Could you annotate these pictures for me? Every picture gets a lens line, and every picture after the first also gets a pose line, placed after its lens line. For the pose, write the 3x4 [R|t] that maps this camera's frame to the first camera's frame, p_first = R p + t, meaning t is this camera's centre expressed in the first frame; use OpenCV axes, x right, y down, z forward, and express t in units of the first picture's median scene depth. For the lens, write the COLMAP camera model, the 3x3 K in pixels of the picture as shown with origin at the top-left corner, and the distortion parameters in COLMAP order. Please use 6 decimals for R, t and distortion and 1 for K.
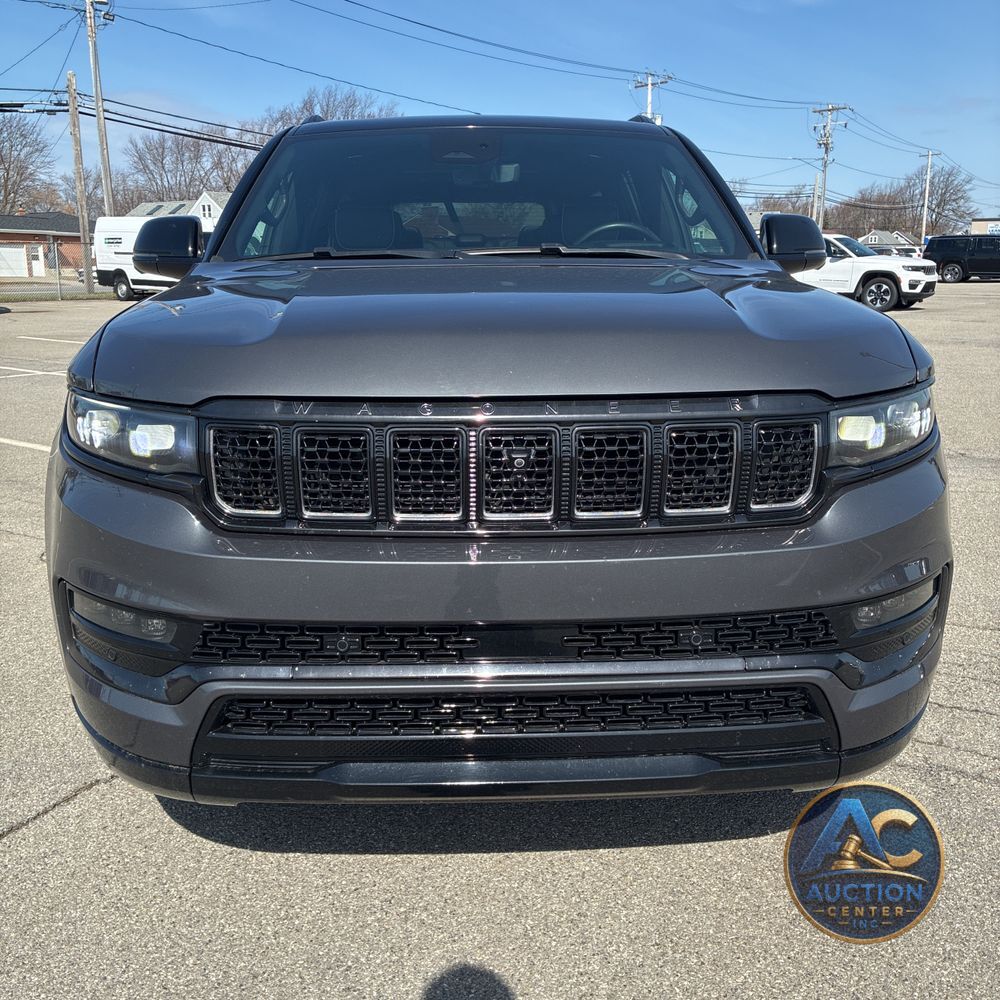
lens RADIAL K [[1000.3, 0, 498.5], [0, 1000.3, 493.9], [0, 0, 1]] dist [0.047678, -0.039330]
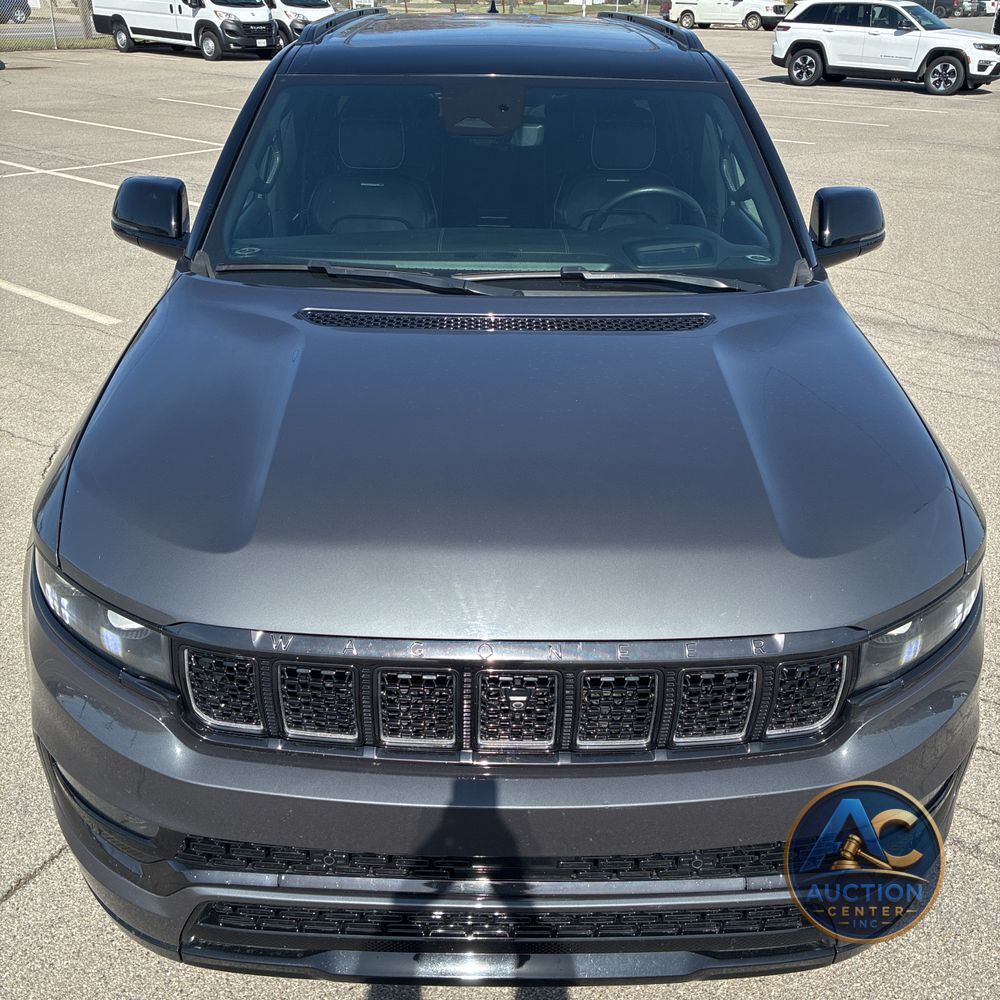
lens RADIAL K [[1008.8, 0, 494.3], [0, 1008.8, 499.4], [0, 0, 1]] dist [0.019607, -0.007009]
pose [[0.999278, 0.033180, -0.018515, 0.006882], [-0.028104, 0.973364, 0.227537, -0.287780], [0.025571, -0.226852, 0.973593, 0.093557]]
